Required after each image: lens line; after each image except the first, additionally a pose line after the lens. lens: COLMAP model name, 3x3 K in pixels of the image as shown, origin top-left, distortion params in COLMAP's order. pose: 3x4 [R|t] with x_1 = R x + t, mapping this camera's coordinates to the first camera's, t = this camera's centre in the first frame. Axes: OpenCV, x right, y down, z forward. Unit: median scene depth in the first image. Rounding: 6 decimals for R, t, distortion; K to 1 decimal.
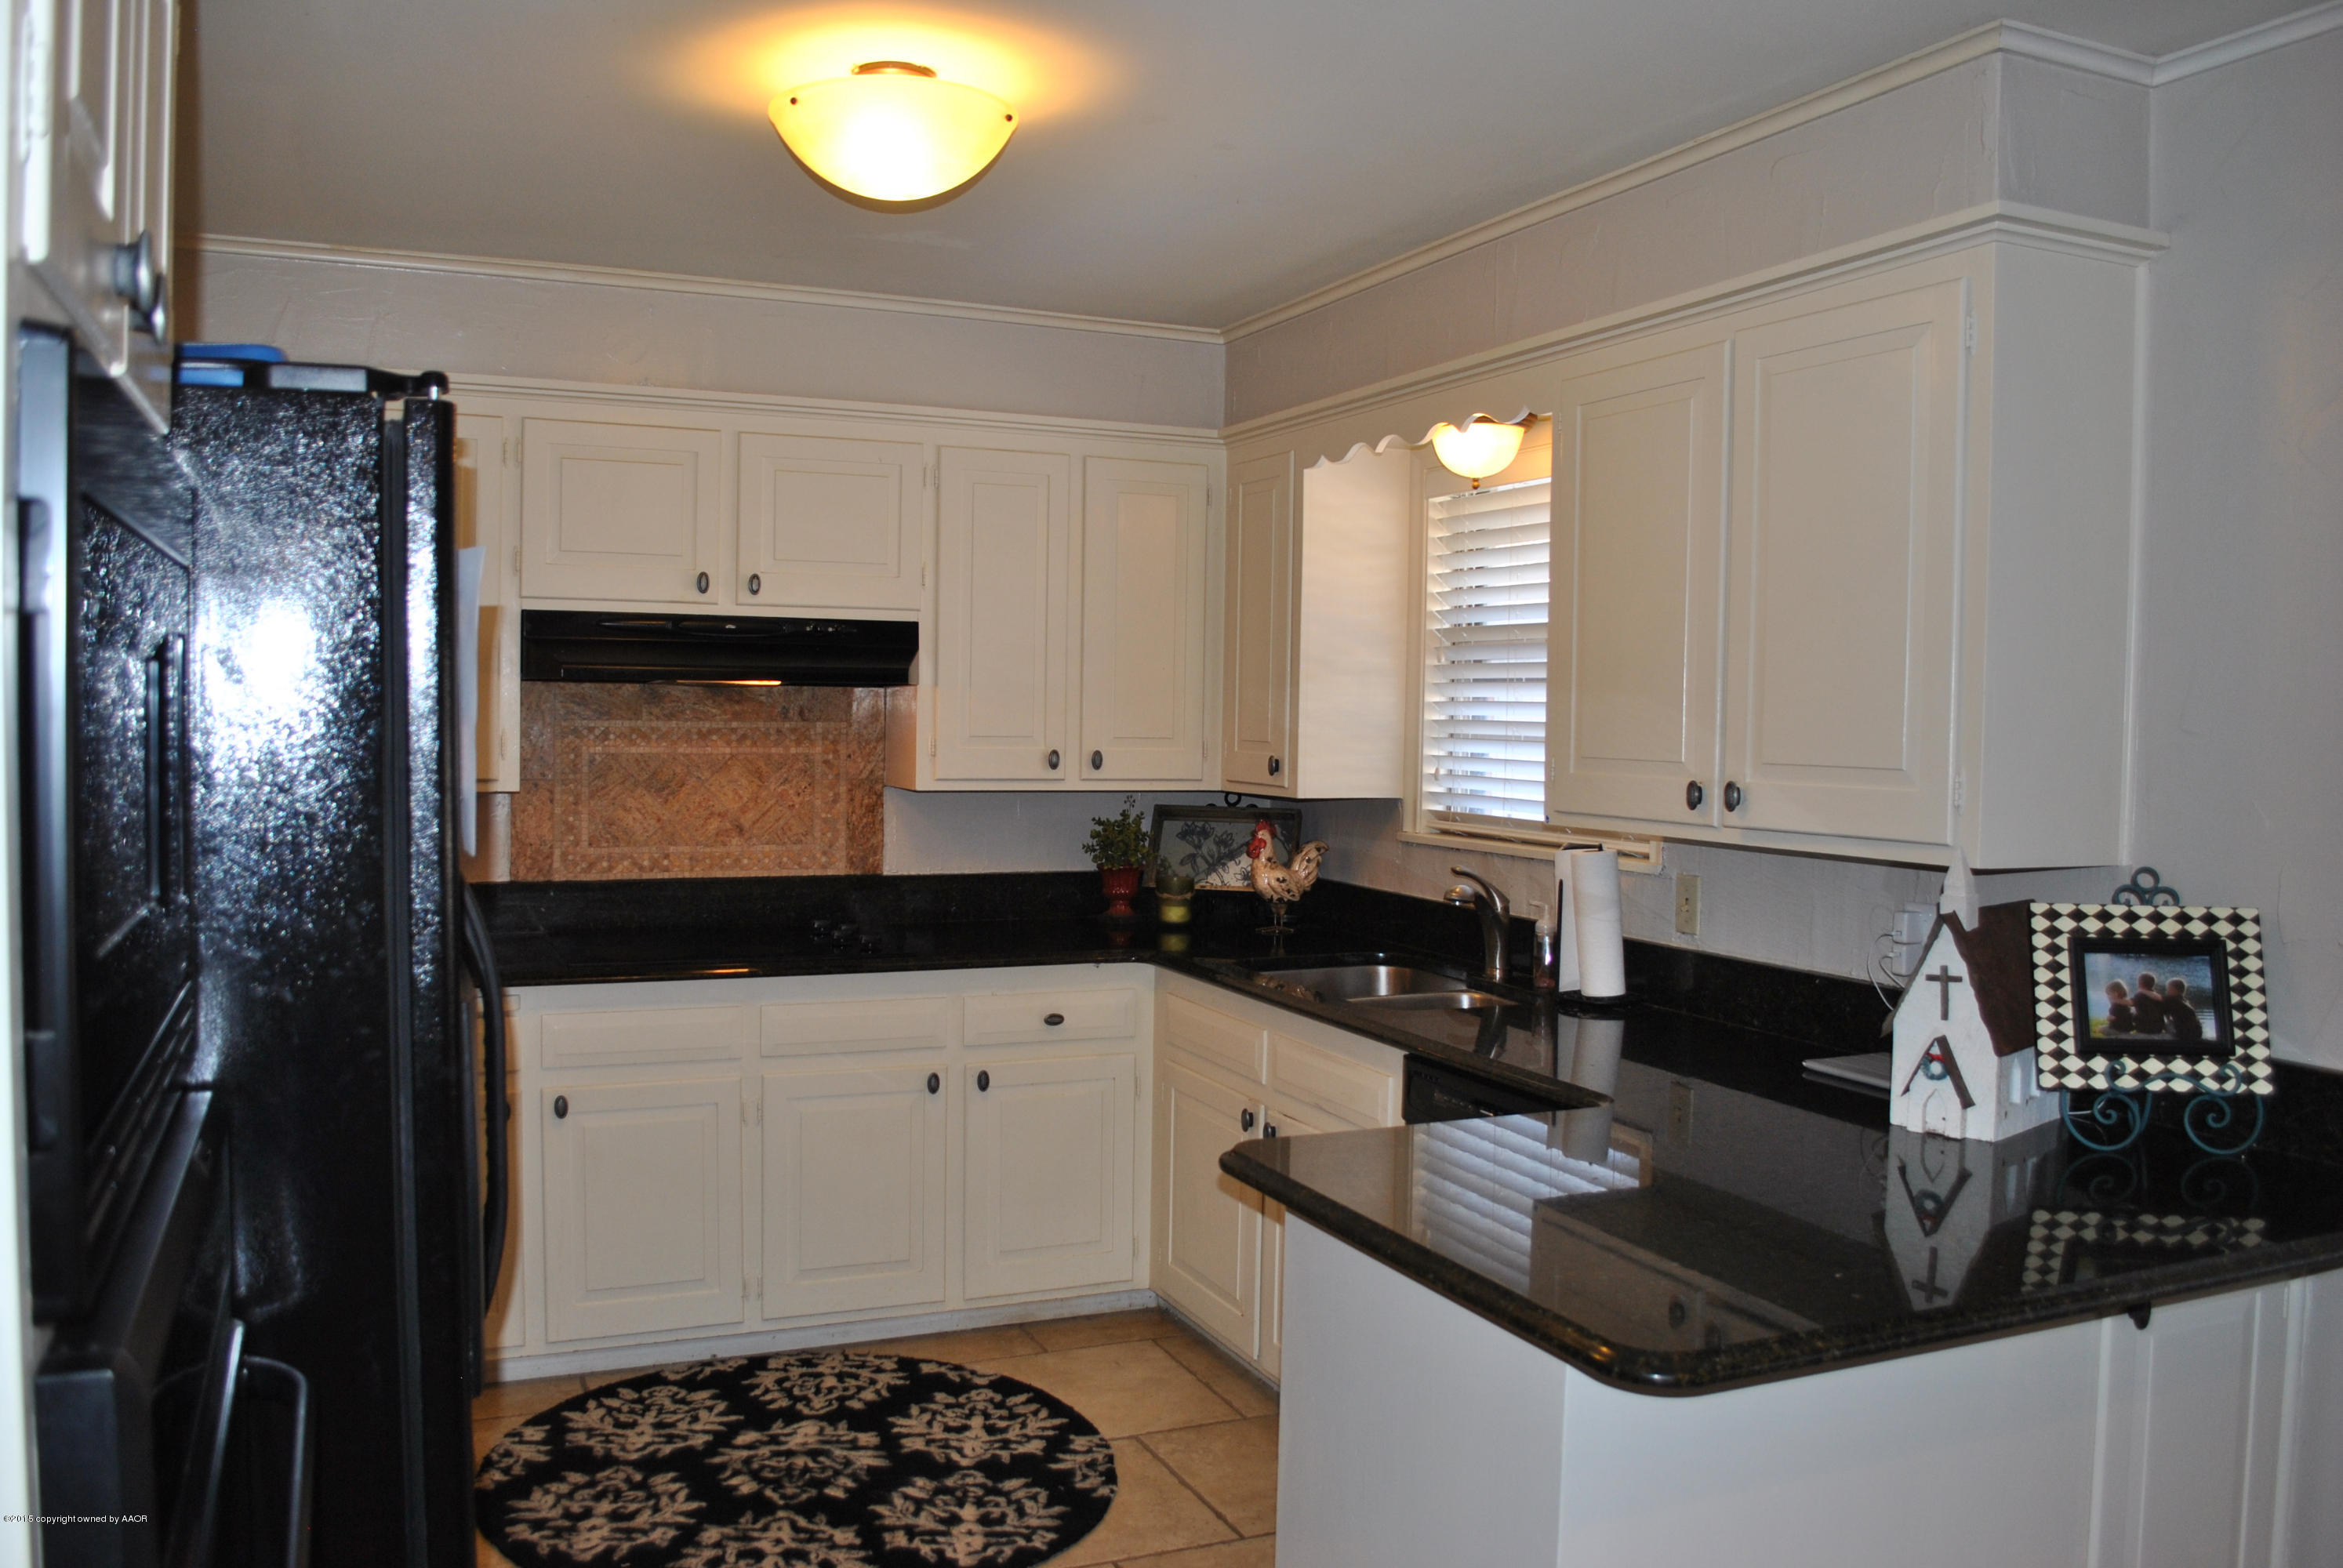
lens RADIAL K [[1863.5, 0, 1171.5], [0, 1863.5, 784.0], [0, 0, 1]] dist [-0.084240, 0.005342]
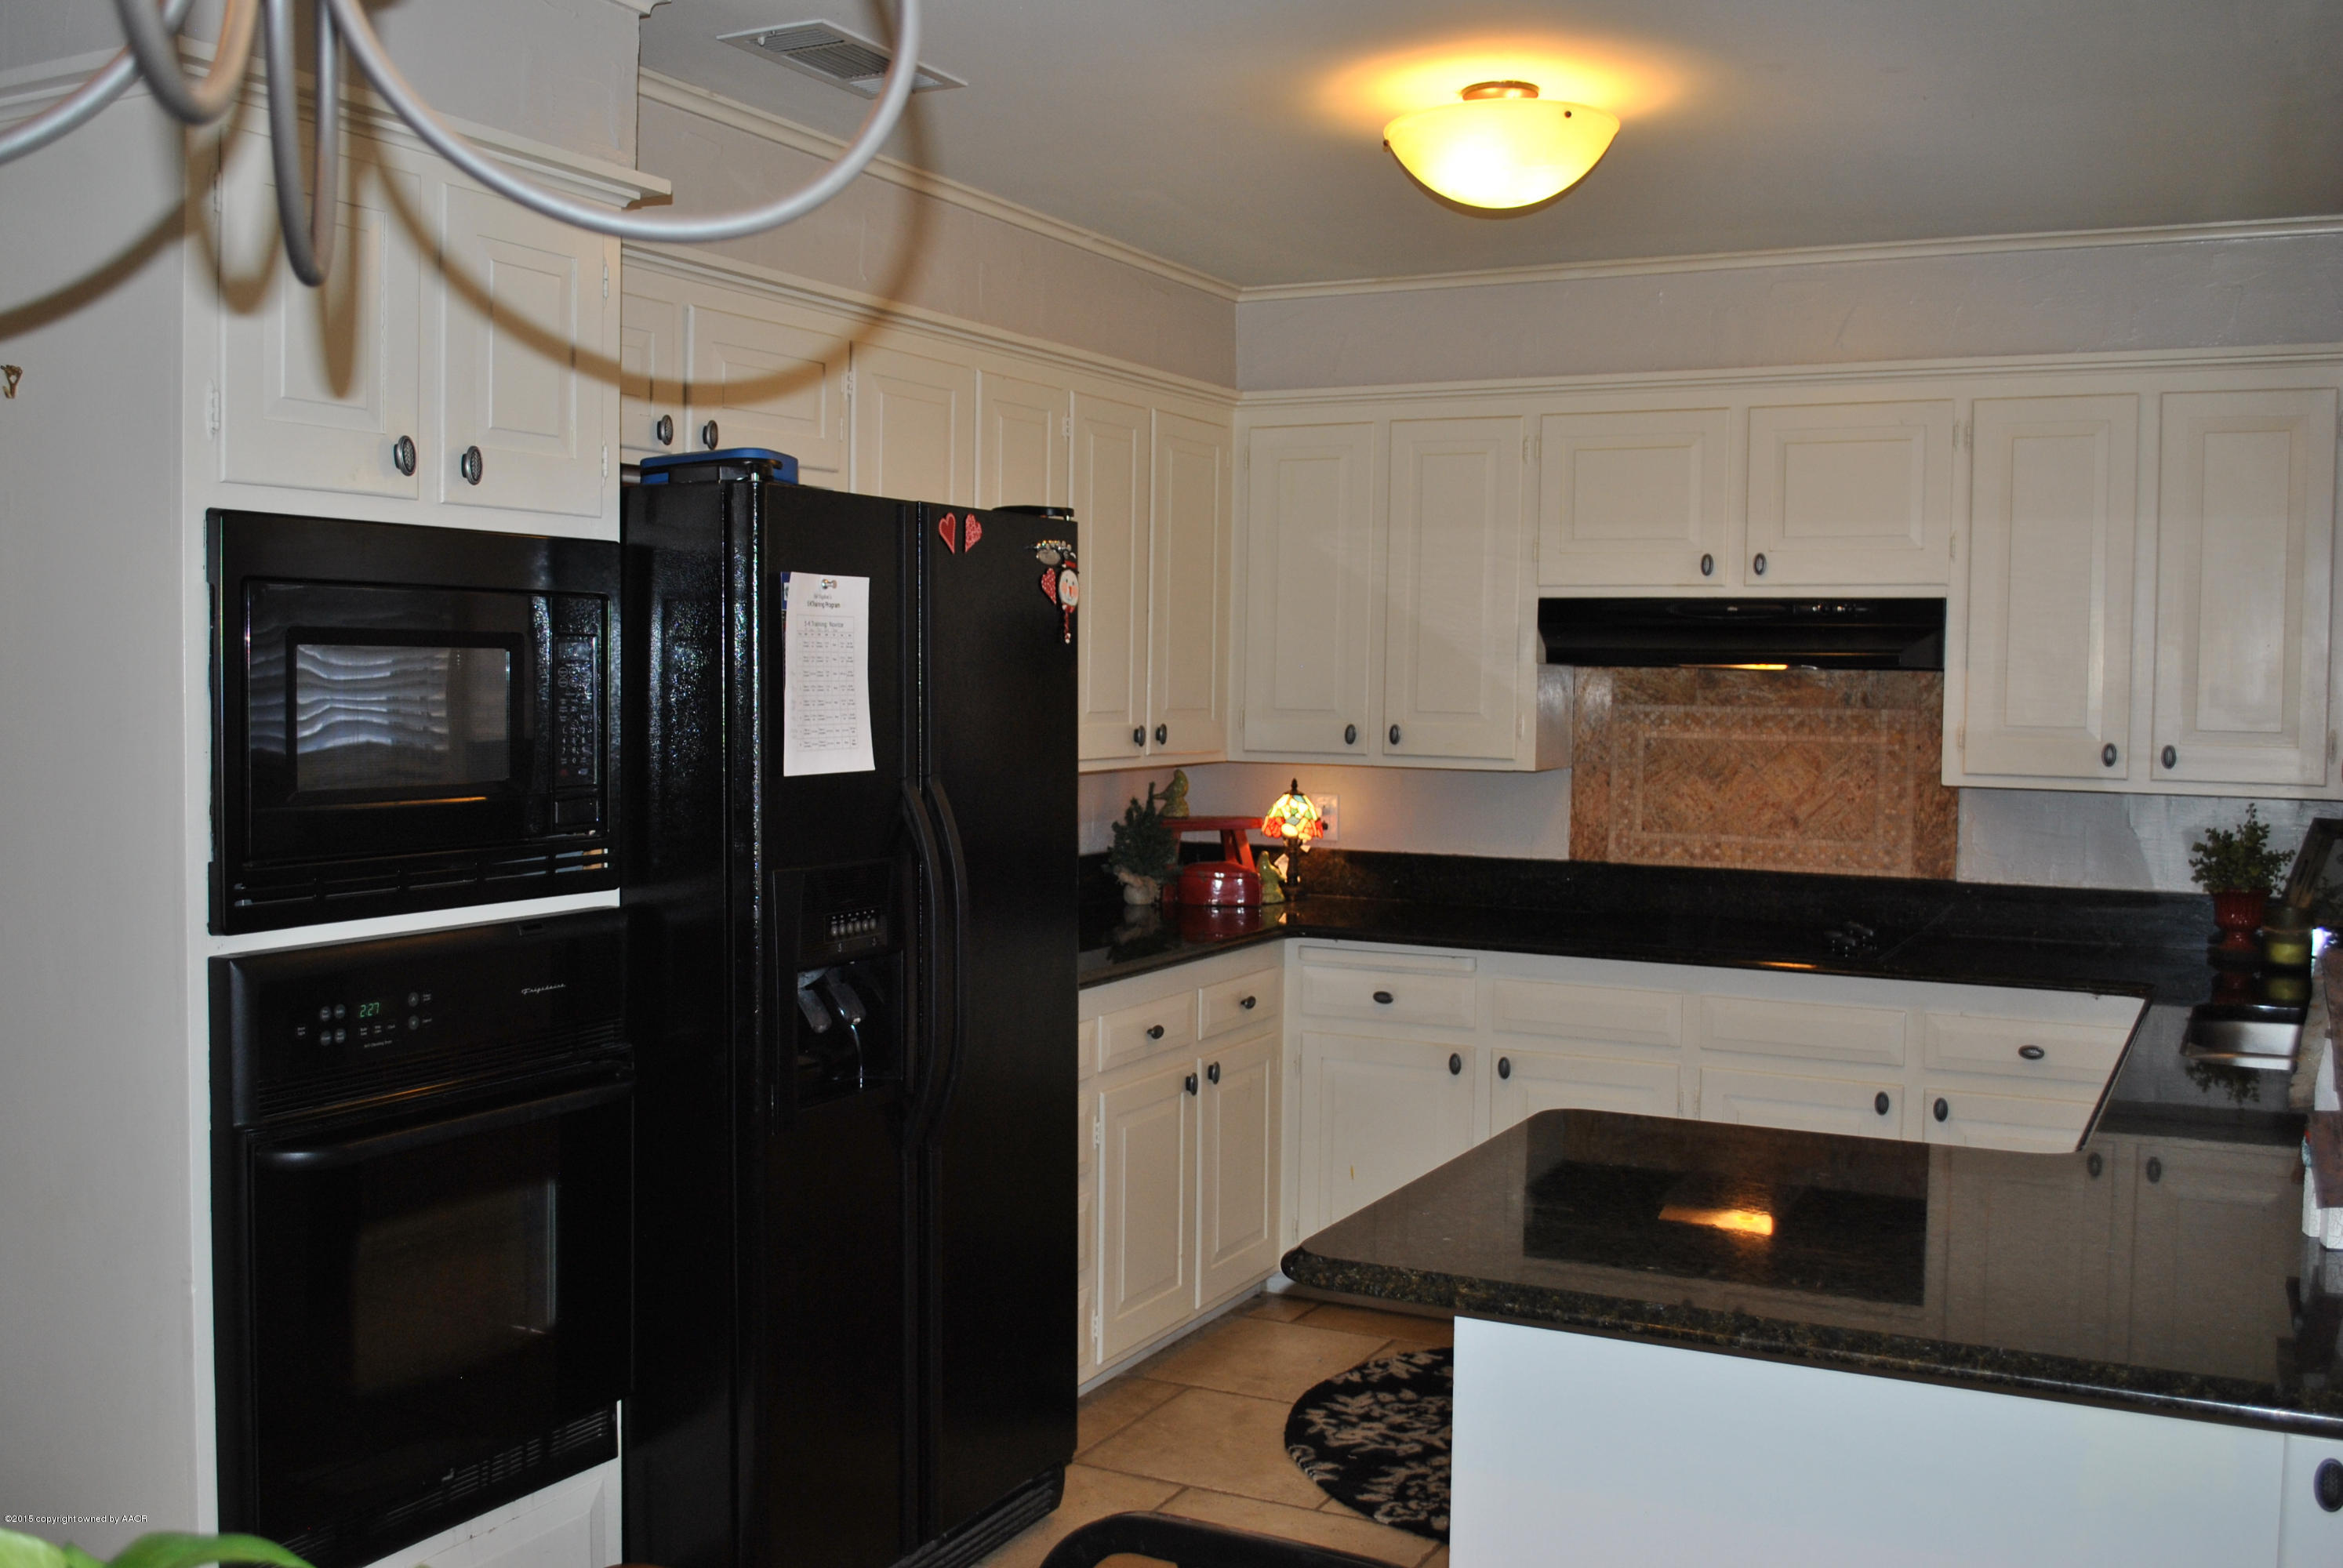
lens RADIAL K [[2274.1, 0, 1171.5], [0, 2274.1, 784.0], [0, 0, 1]] dist [-0.044098, 0.001807]
pose [[0.638316, 0.030640, -0.769164, 0.463283], [-0.037778, 0.999250, 0.008455, 0.007584], [0.768847, 0.023661, 0.638995, 0.014614]]
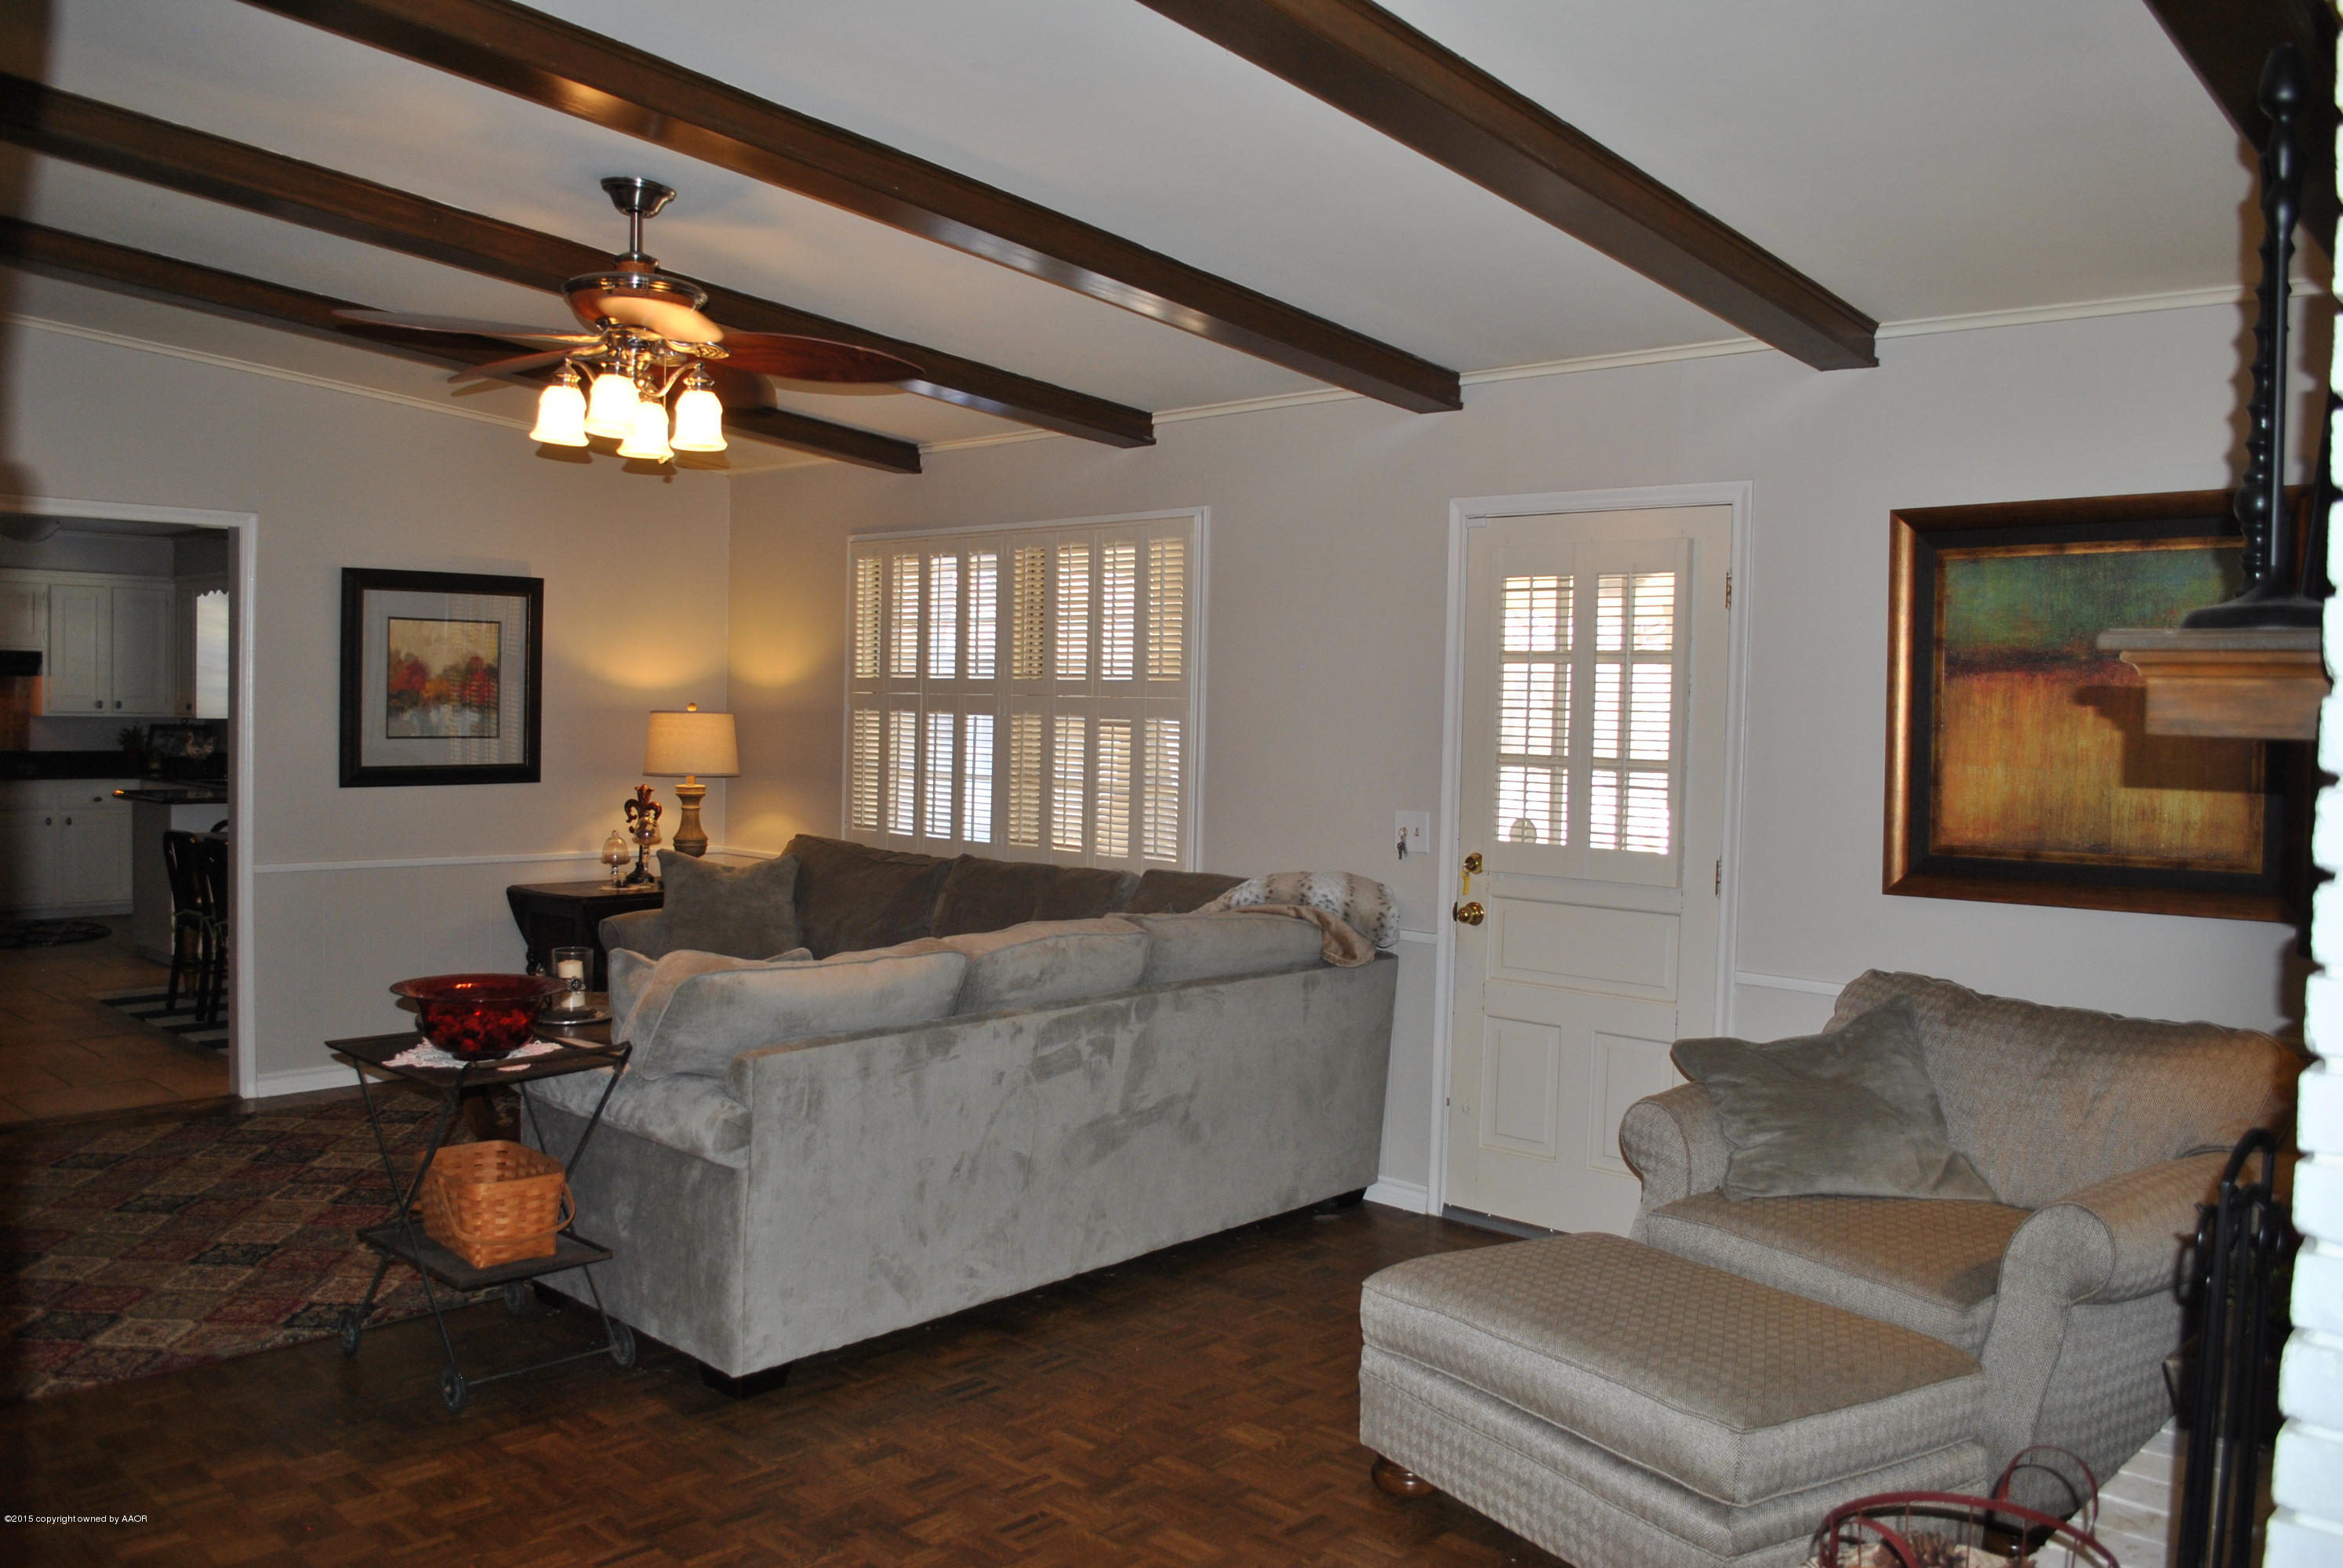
lens RADIAL K [[1863.5, 0, 1171.5], [0, 1863.5, 784.0], [0, 0, 1]] dist [-0.084240, 0.005342]
pose [[0.923234, -0.013054, 0.384018, 0.358487], [0.008554, 0.999873, 0.013423, 0.079088], [-0.384144, -0.009108, 0.923228, -1.976108]]
